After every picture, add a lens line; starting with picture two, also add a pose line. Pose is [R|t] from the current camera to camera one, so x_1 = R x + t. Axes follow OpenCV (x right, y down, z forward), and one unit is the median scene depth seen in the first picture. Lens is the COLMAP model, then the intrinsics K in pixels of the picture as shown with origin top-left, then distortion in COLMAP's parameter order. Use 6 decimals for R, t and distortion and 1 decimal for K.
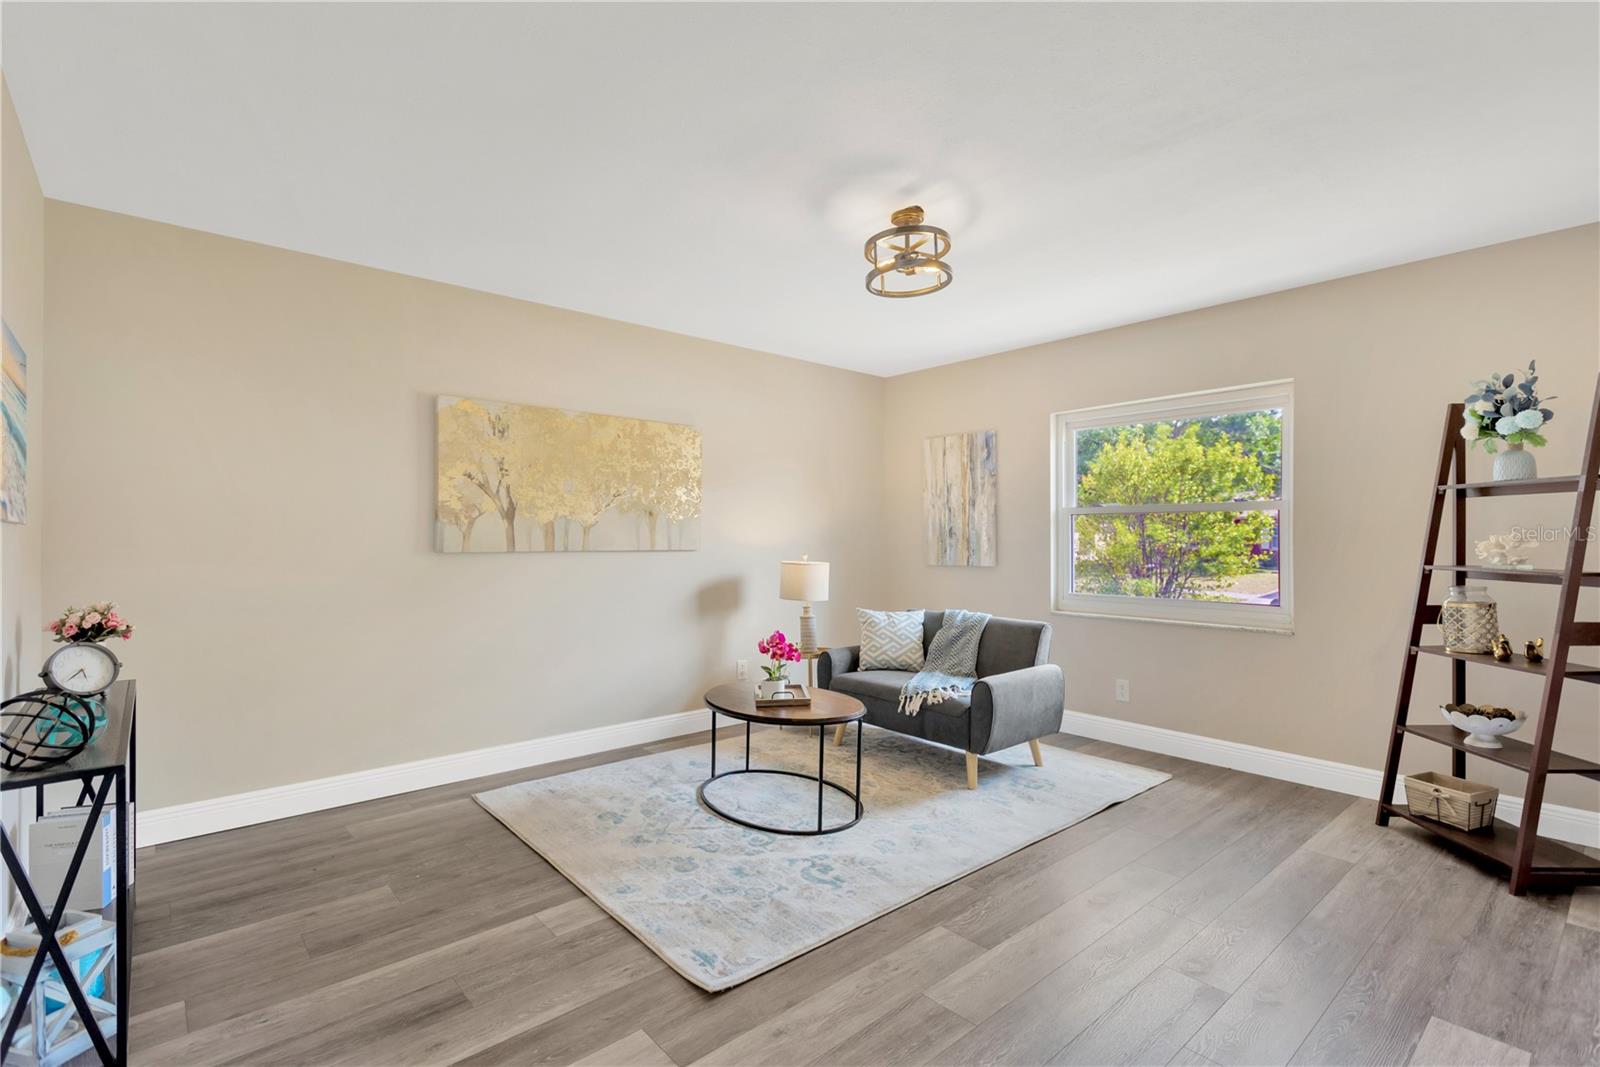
lens RADIAL K [[752.8, 0, 801.8], [0, 752.8, 540.0], [0, 0, 1]] dist [0.019048, -0.005090]
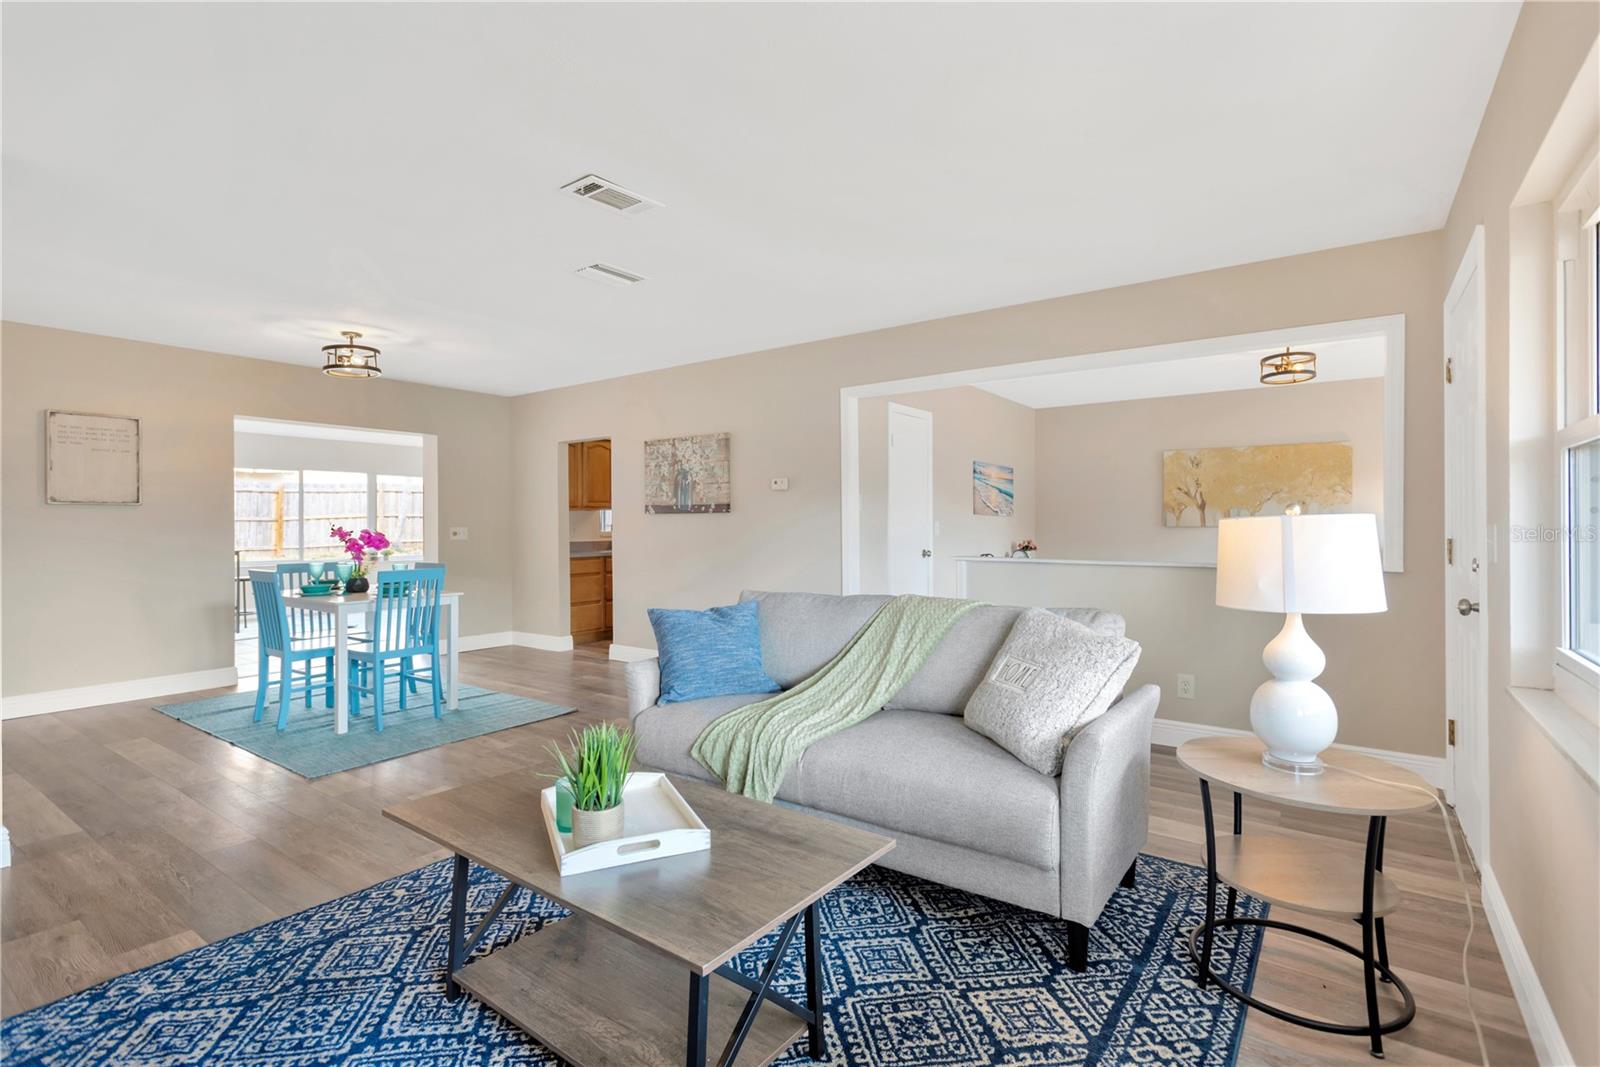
lens RADIAL K [[752.8, 0, 799.7], [0, 752.8, 527.7], [0, 0, 1]] dist [0.019048, -0.005090]
pose [[0.219063, -0.002489, -0.975708, 1.321375], [0.005780, 0.999983, -0.001253, 0.016262], [0.975694, -0.005366, 0.219074, -0.441797]]
